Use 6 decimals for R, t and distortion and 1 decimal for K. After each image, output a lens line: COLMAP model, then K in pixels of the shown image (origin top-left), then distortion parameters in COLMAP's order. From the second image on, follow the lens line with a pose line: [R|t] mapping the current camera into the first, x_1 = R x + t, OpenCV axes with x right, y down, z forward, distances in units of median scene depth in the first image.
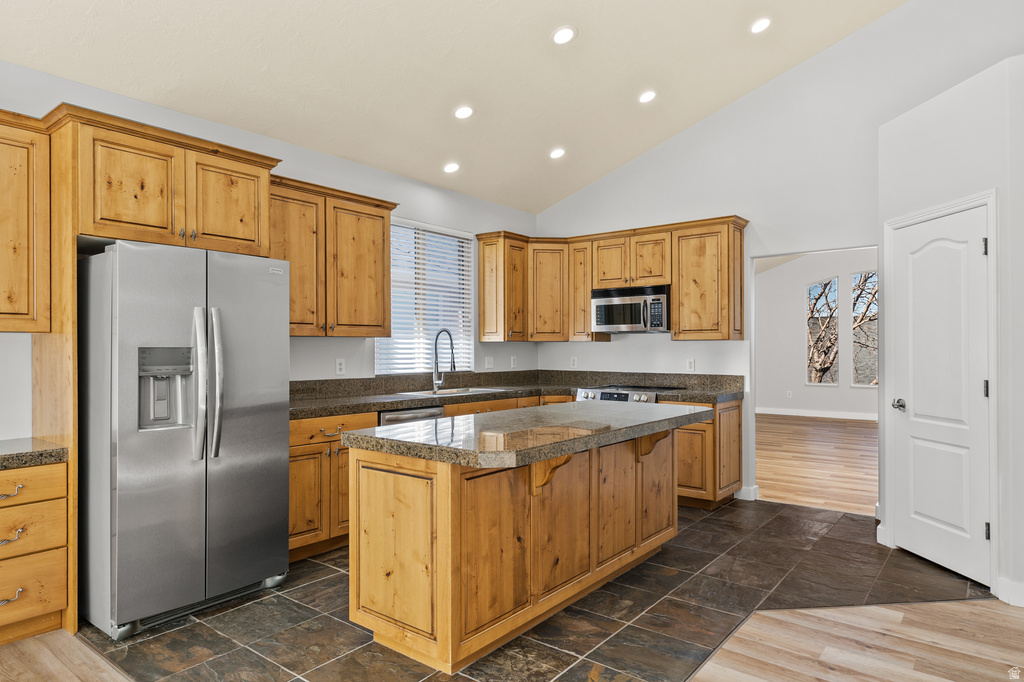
lens RADIAL K [[615.8, 0, 511.0], [0, 615.8, 345.6], [0, 0, 1]] dist [0.008376, -0.002369]
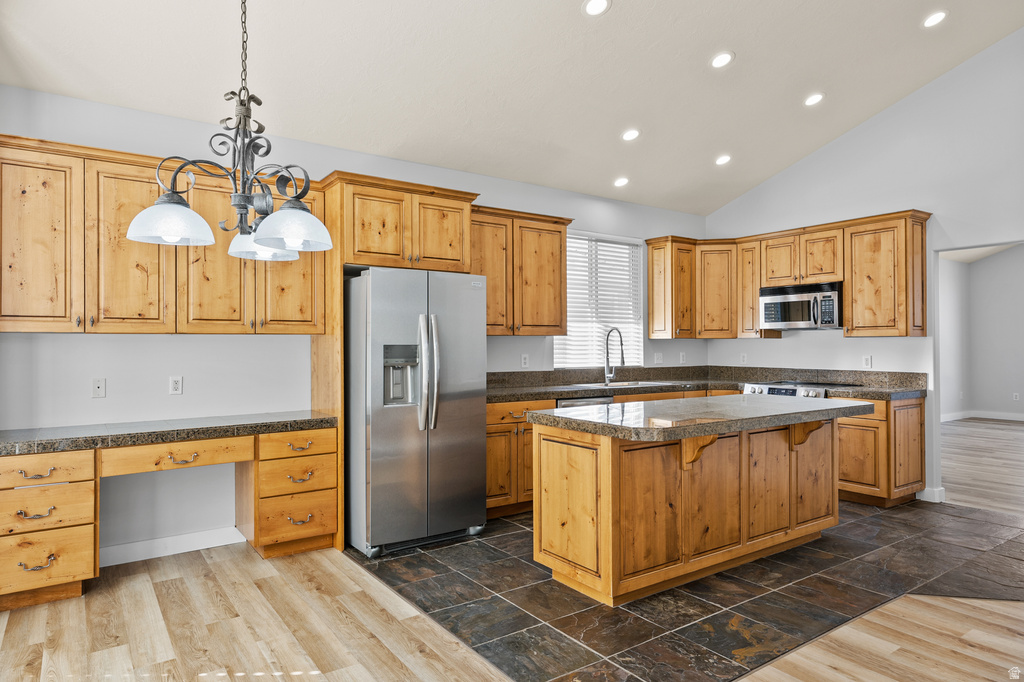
lens RADIAL K [[617.6, 0, 512.0], [0, 617.6, 341.0], [0, 0, 1]] dist [0.007885, 0.001070]
pose [[0.958838, -0.002276, -0.283946, 0.034518], [0.001978, 0.999997, -0.001338, -0.002045], [0.283948, 0.000721, 0.958839, -0.139514]]
